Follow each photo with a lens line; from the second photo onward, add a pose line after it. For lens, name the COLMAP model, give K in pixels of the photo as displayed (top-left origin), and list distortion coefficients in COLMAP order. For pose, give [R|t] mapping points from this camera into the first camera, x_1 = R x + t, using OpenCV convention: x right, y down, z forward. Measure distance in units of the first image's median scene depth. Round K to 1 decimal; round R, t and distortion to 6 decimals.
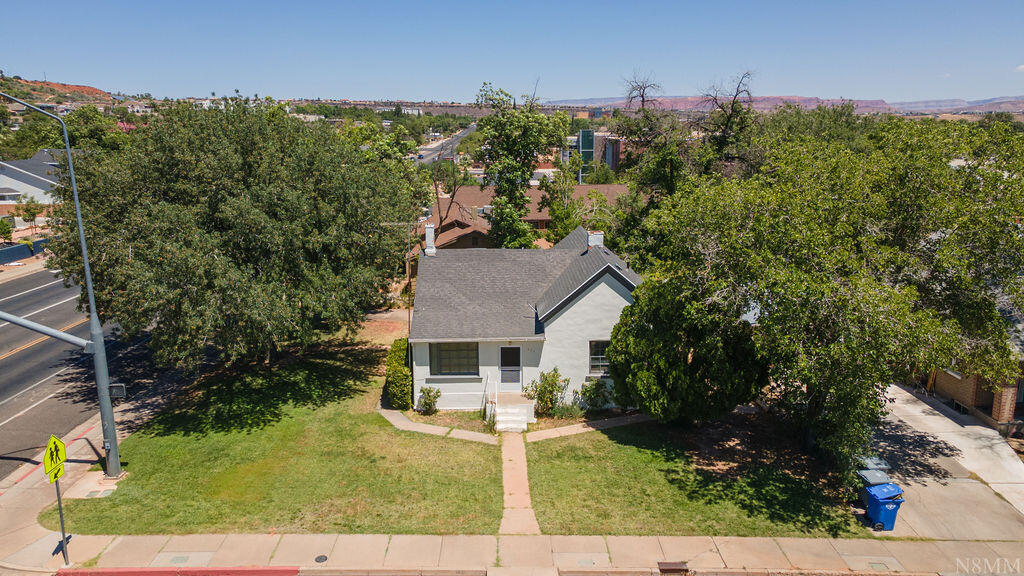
lens RADIAL K [[753.2, 0, 512.0], [0, 753.2, 288.0], [0, 0, 1]] dist [0.050598, 0.006741]
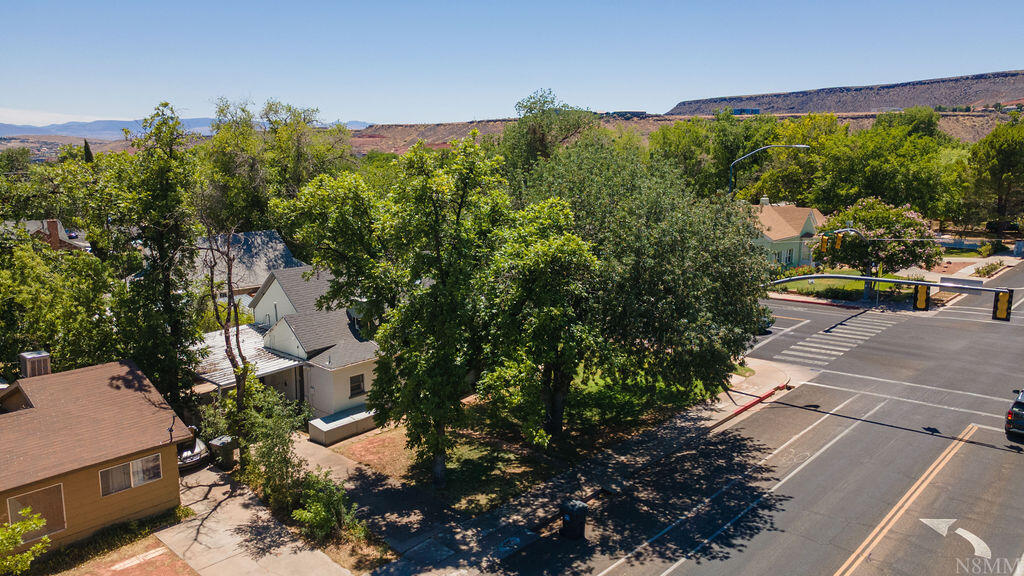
lens RADIAL K [[744.0, 0, 512.0], [0, 744.0, 288.0], [0, 0, 1]] dist [0.022606, 0.037797]
pose [[-0.731136, -0.120410, 0.671522, -1.053827], [0.145026, 0.934374, 0.325442, -0.438761], [-0.666640, 0.335331, -0.665691, 1.941611]]
